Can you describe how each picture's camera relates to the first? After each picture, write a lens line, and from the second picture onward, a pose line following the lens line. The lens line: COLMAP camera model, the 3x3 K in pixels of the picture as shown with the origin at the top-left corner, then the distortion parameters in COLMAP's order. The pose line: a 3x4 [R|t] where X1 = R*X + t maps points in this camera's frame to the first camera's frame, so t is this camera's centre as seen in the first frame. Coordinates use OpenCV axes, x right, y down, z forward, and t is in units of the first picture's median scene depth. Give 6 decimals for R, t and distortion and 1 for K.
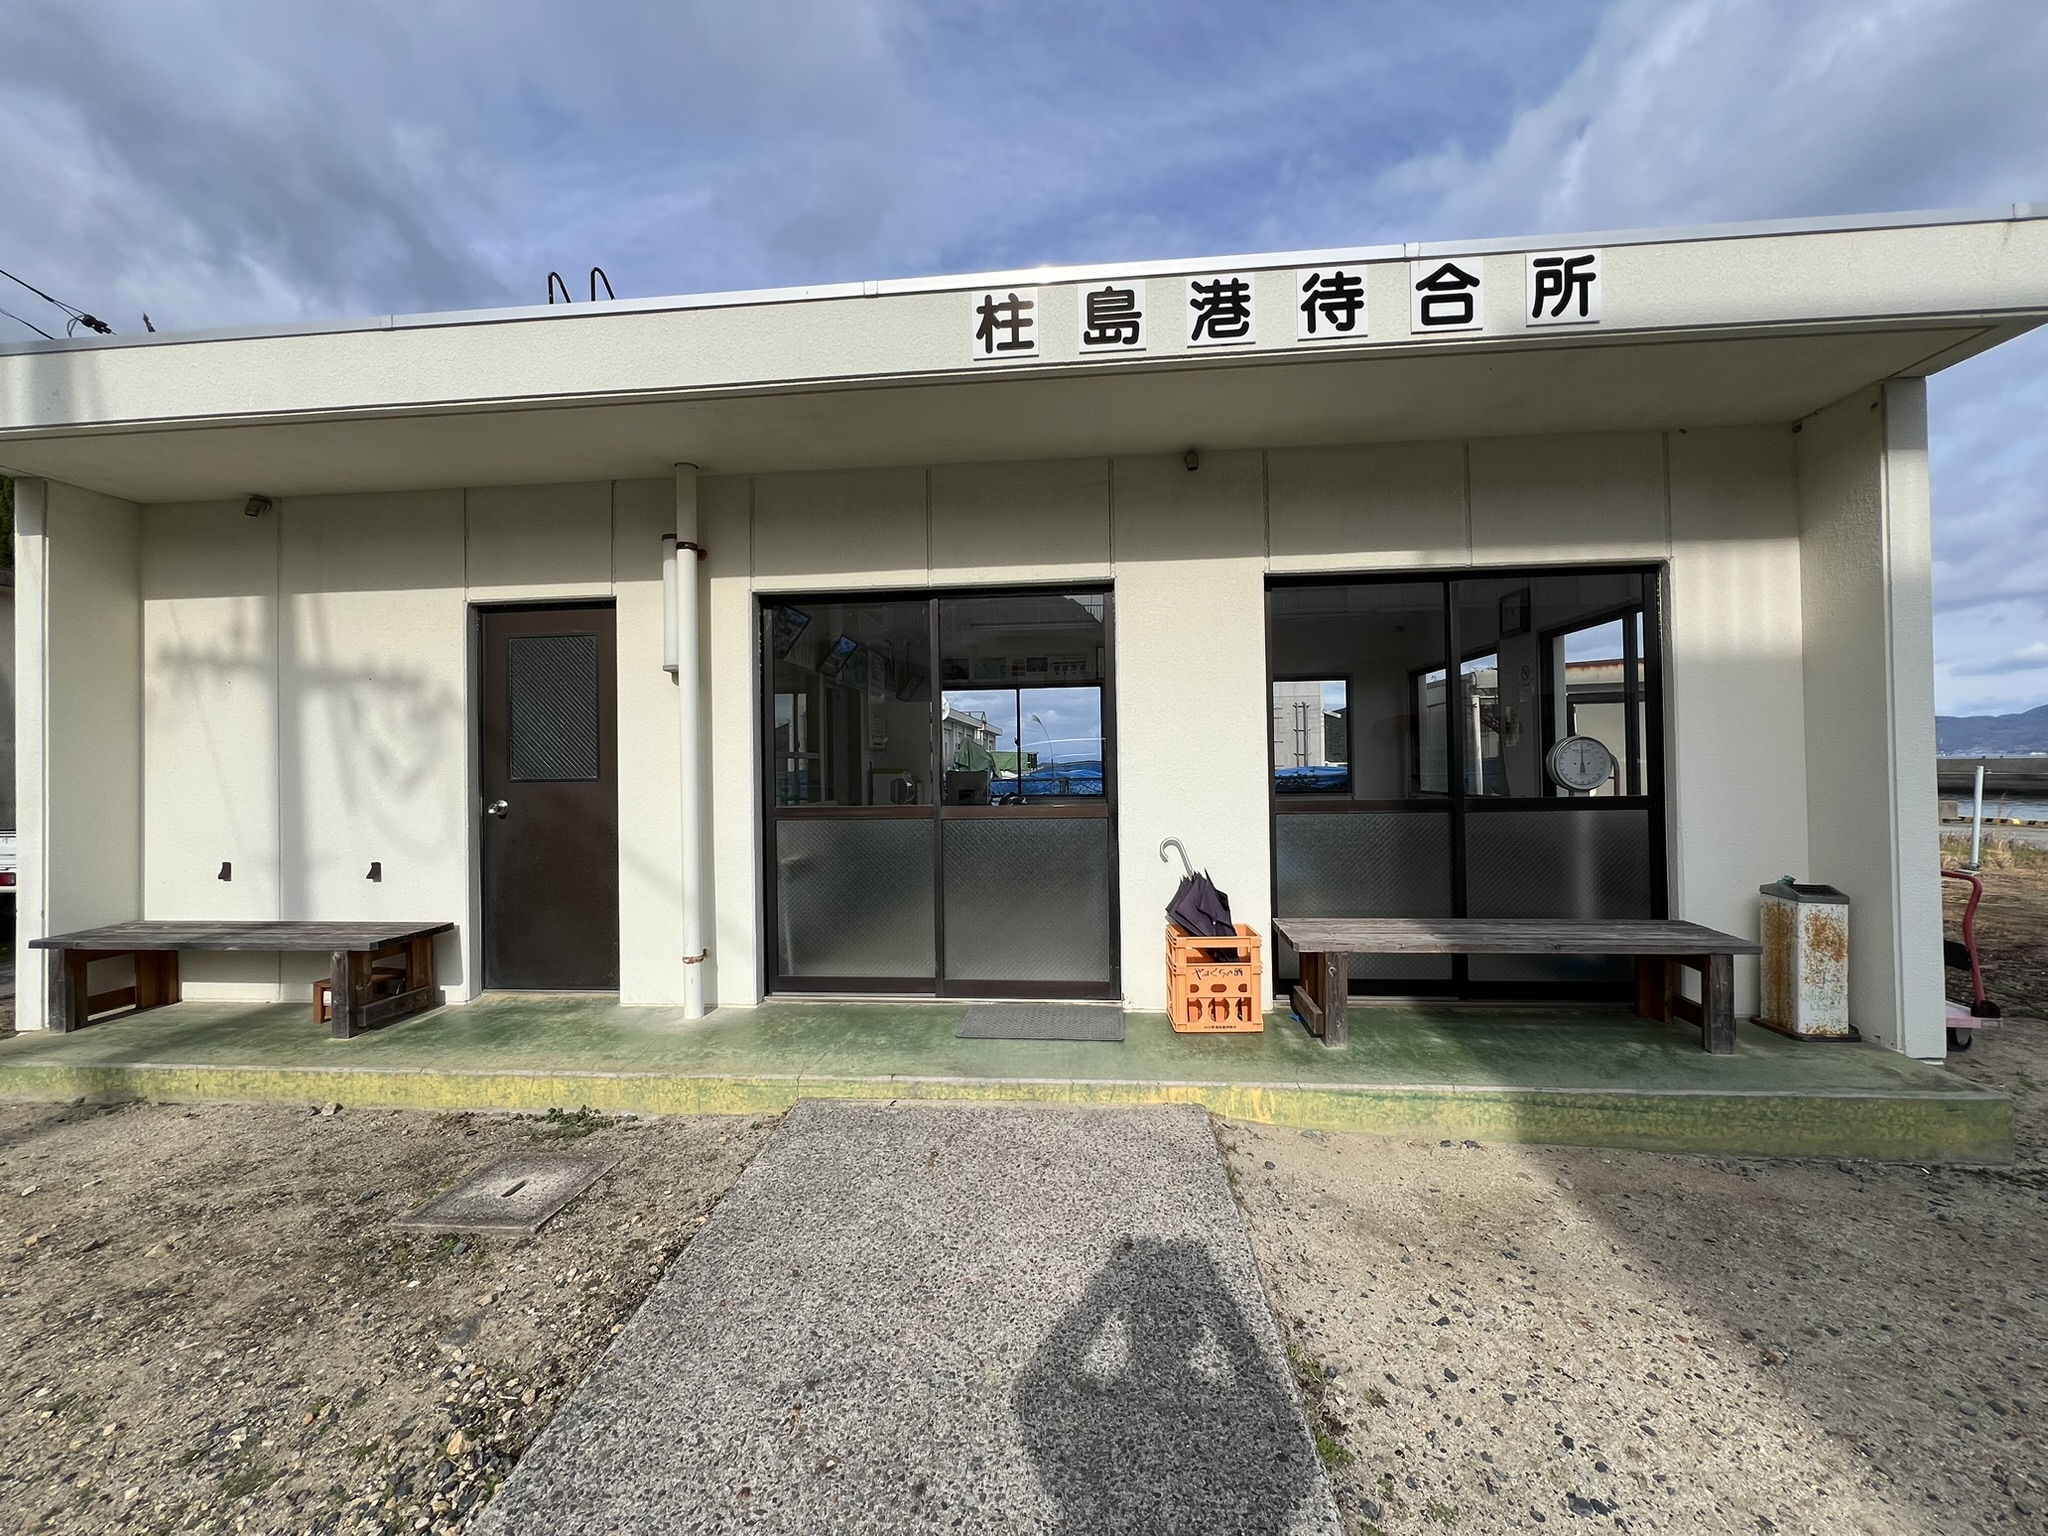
lens RADIAL K [[815.8, 0, 1024.2], [0, 815.8, 757.4], [0, 0, 1]] dist [0.003613, -0.002874]
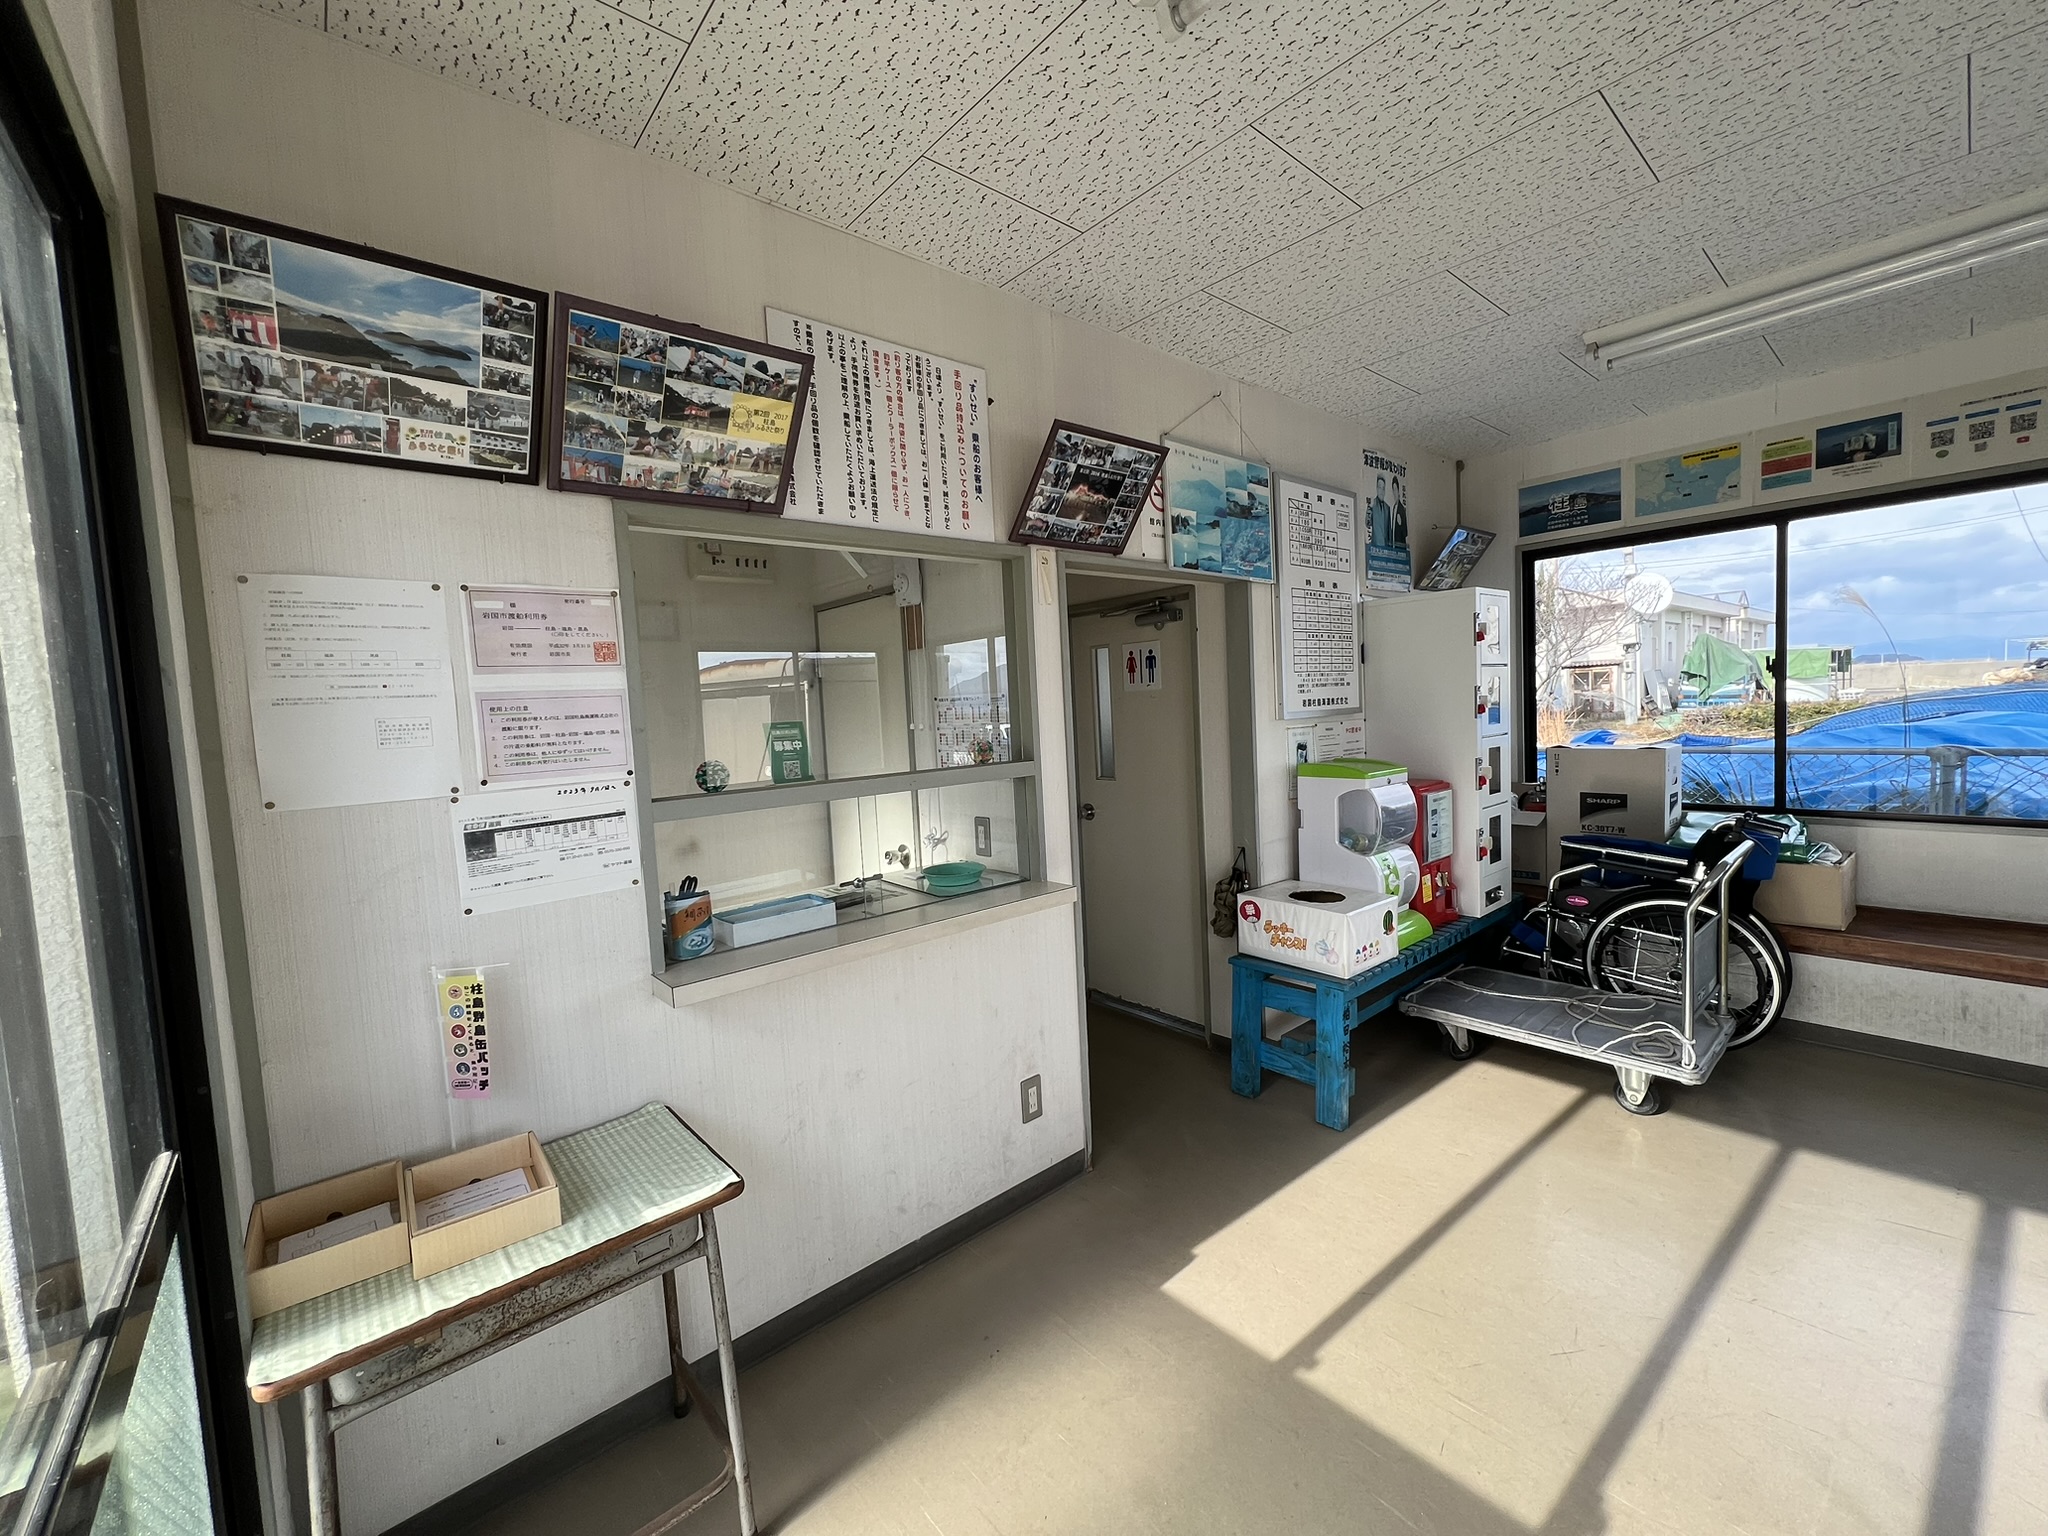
lens RADIAL K [[815.8, 0, 1024.2], [0, 815.8, 757.4], [0, 0, 1]] dist [0.003613, -0.002874]
pose [[0.714687, 0.022371, -0.699086, 0.020589], [0.050175, 0.995274, 0.083144, -0.069493], [0.697642, -0.094499, 0.710187, 1.317011]]
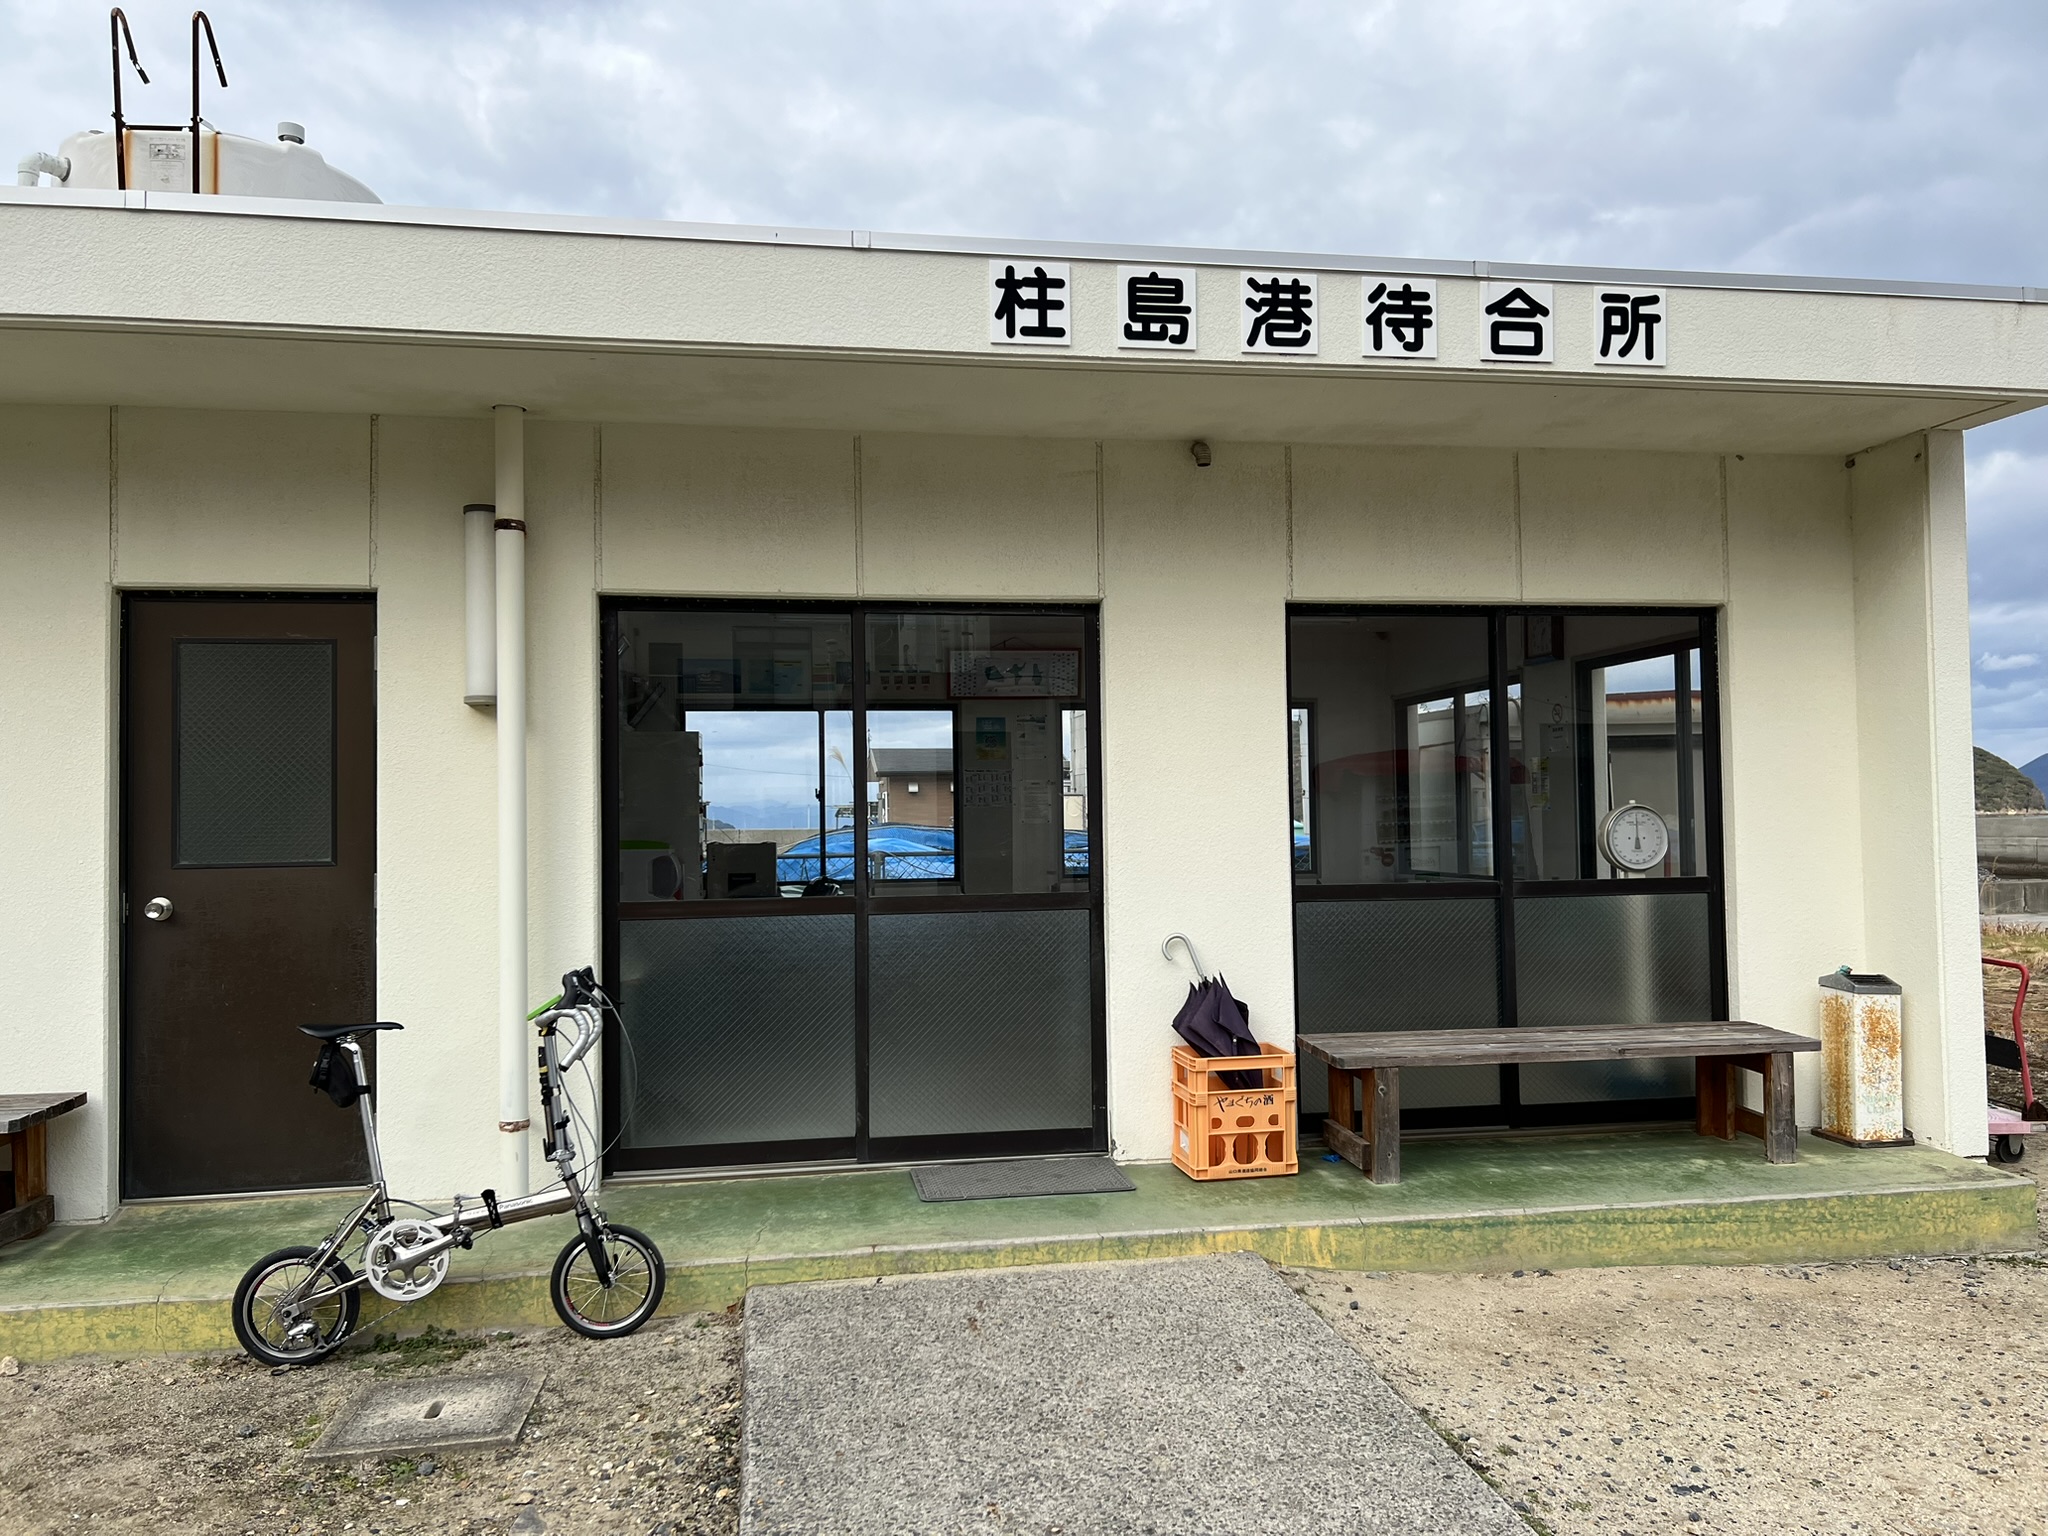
lens RADIAL K [[1556.1, 0, 1024.0], [0, 1556.1, 768.0], [0, 0, 1]] dist [0.048957, -0.060182]
pose [[0.967617, 0.009899, 0.252230, -0.424012], [-0.003484, 0.999659, -0.025866, -0.026282], [-0.252400, 0.024149, 0.967322, -0.505288]]
